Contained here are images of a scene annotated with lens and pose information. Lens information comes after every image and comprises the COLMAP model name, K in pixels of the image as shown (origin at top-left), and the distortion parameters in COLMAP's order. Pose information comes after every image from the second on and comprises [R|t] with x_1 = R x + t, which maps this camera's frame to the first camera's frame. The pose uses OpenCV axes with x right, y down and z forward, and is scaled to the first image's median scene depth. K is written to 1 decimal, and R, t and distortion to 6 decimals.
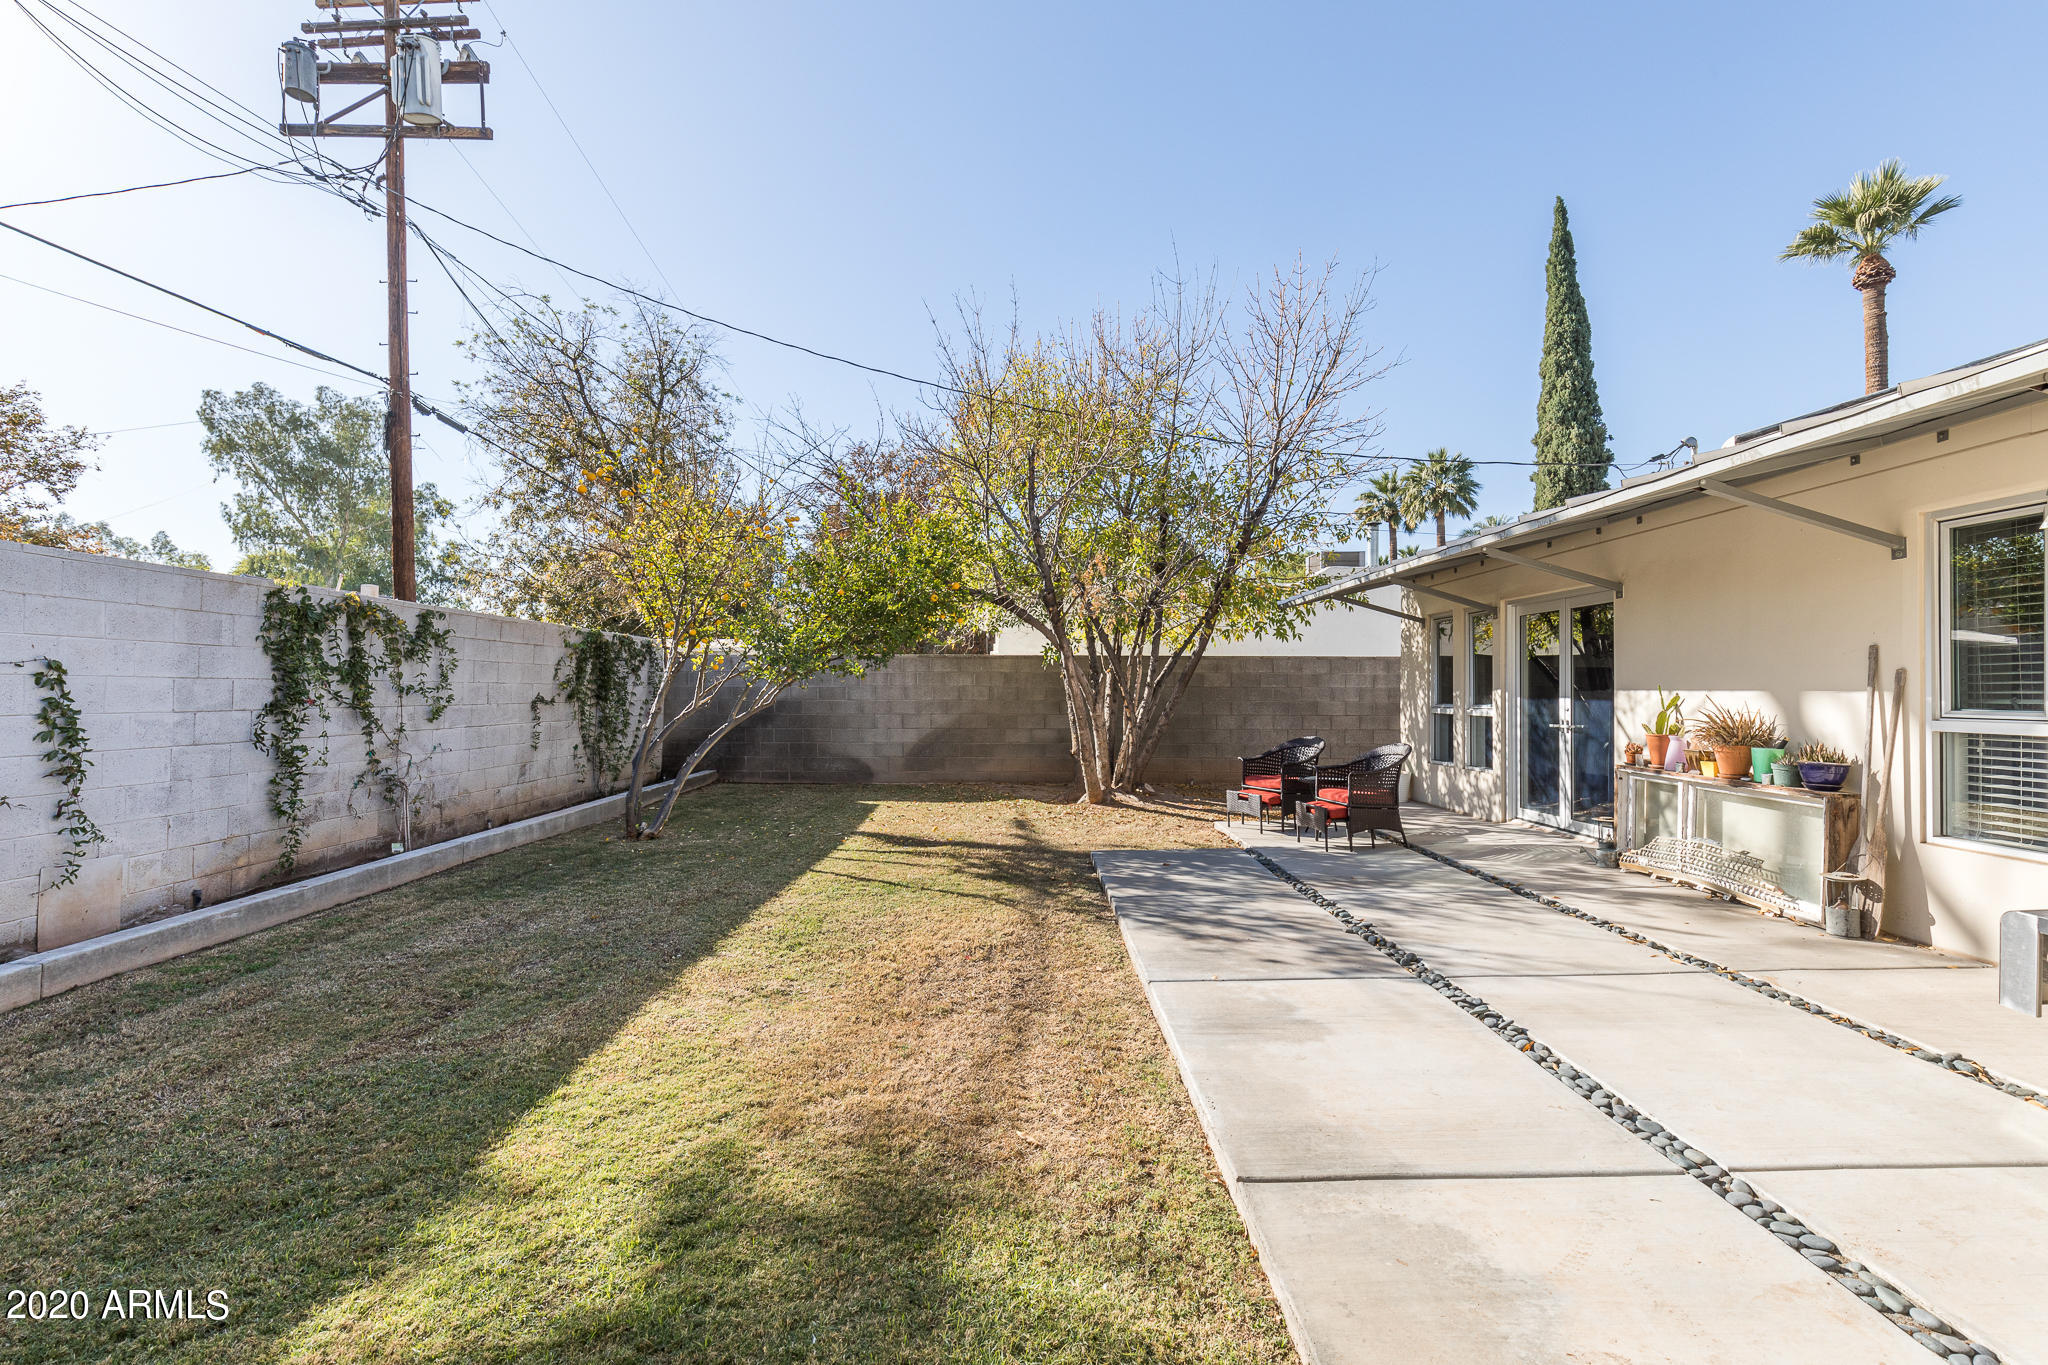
lens RADIAL K [[921.5, 0, 1015.7], [0, 921.5, 684.2], [0, 0, 1]] dist [0.004077, 0.000329]
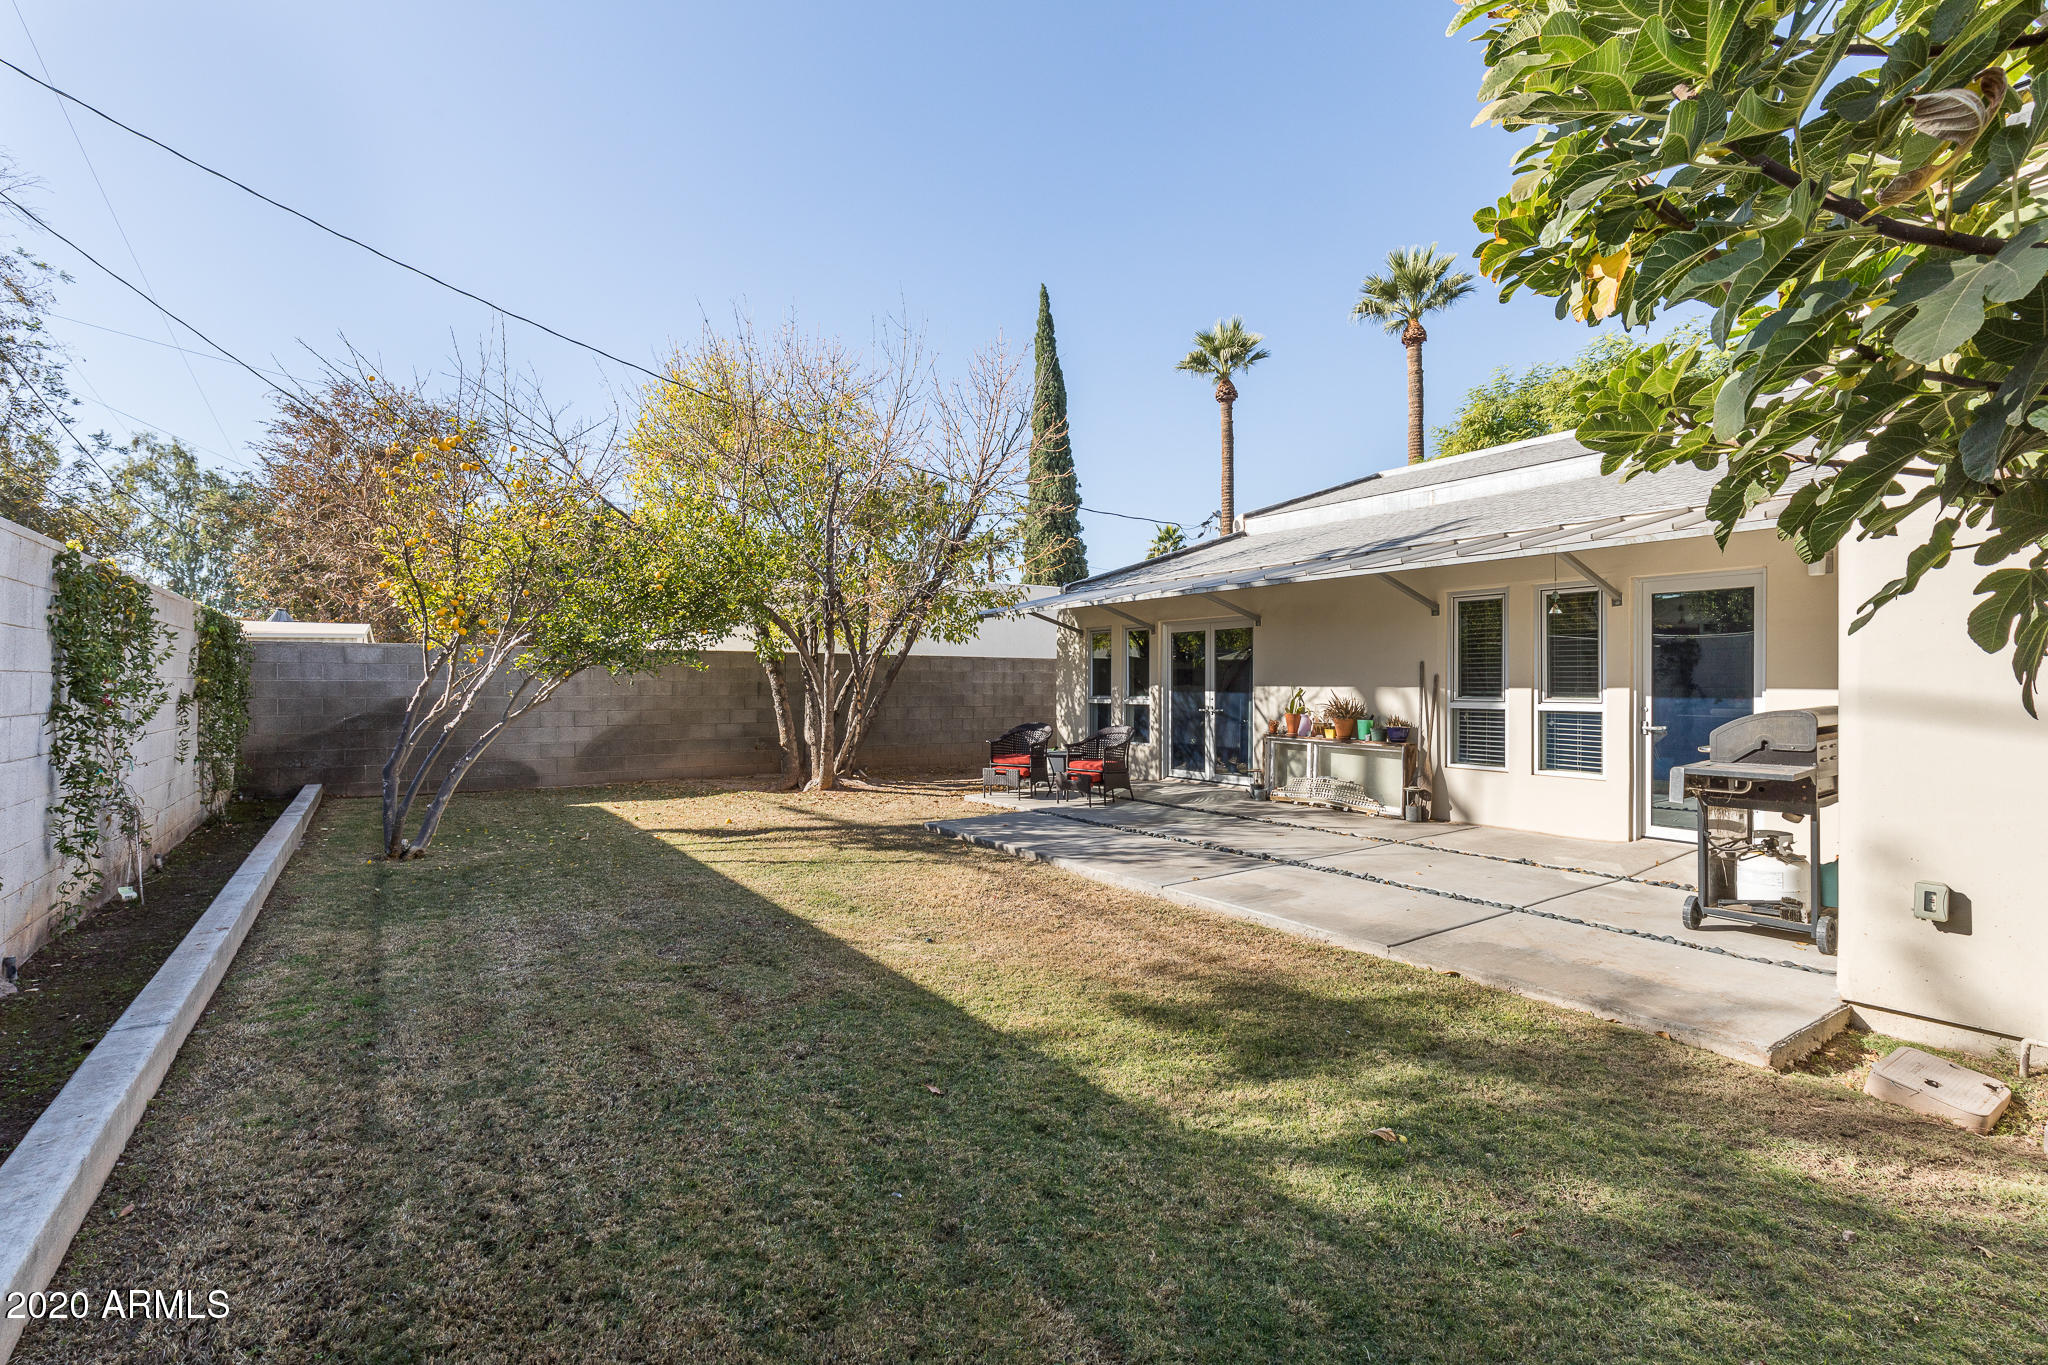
lens RADIAL K [[923.3, 0, 1024.0], [0, 923.3, 682.5], [0, 0, 1]] dist [0.008740, 0.000116]
pose [[0.832056, 0.000903, 0.554691, -0.401561], [-0.003520, 0.999987, 0.003651, -0.002573], [-0.554681, -0.004990, 0.832048, -0.045912]]
